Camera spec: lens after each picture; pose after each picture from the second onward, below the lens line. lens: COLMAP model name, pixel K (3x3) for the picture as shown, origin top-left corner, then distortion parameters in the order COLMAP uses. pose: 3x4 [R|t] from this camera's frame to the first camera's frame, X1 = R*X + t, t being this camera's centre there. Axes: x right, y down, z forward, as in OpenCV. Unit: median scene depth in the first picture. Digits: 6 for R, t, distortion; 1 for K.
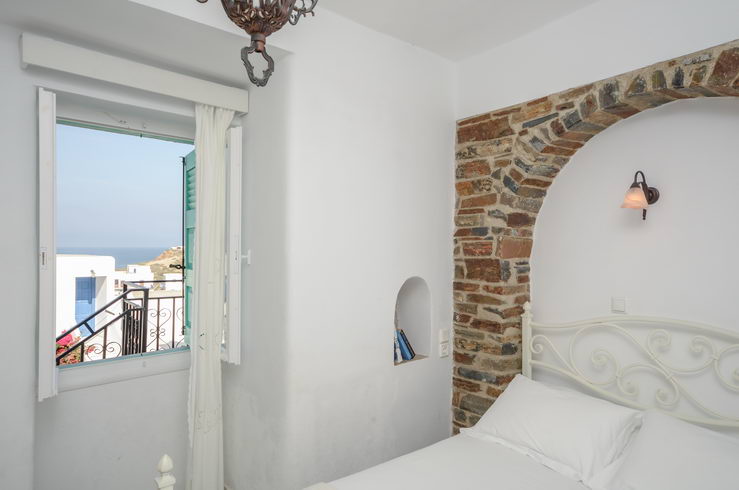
lens RADIAL K [[468.1, 0, 369.5], [0, 468.1, 245.0], [0, 0, 1]] dist [0.000713, 0.002579]
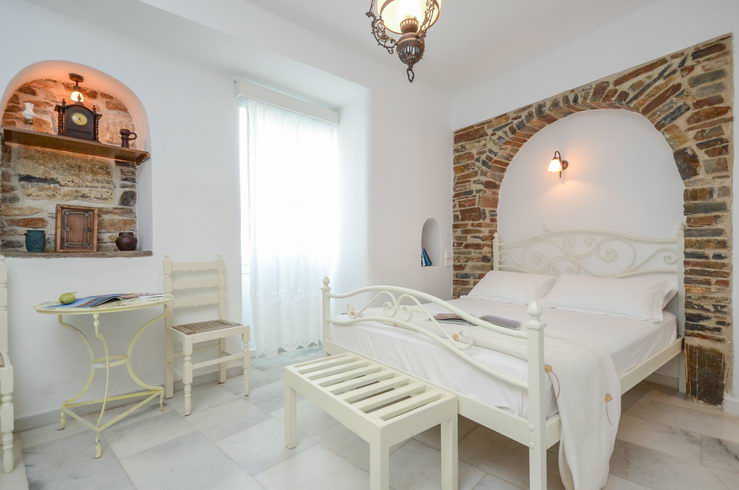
lens RADIAL K [[345.8, 0, 369.5], [0, 345.8, 245.0], [0, 0, 1]] dist [0.000079, -0.000351]
pose [[0.999967, -0.006116, -0.005298, -0.130760], [0.006054, 0.999913, -0.011720, 0.183024], [0.005369, 0.011687, 0.999917, -0.297657]]
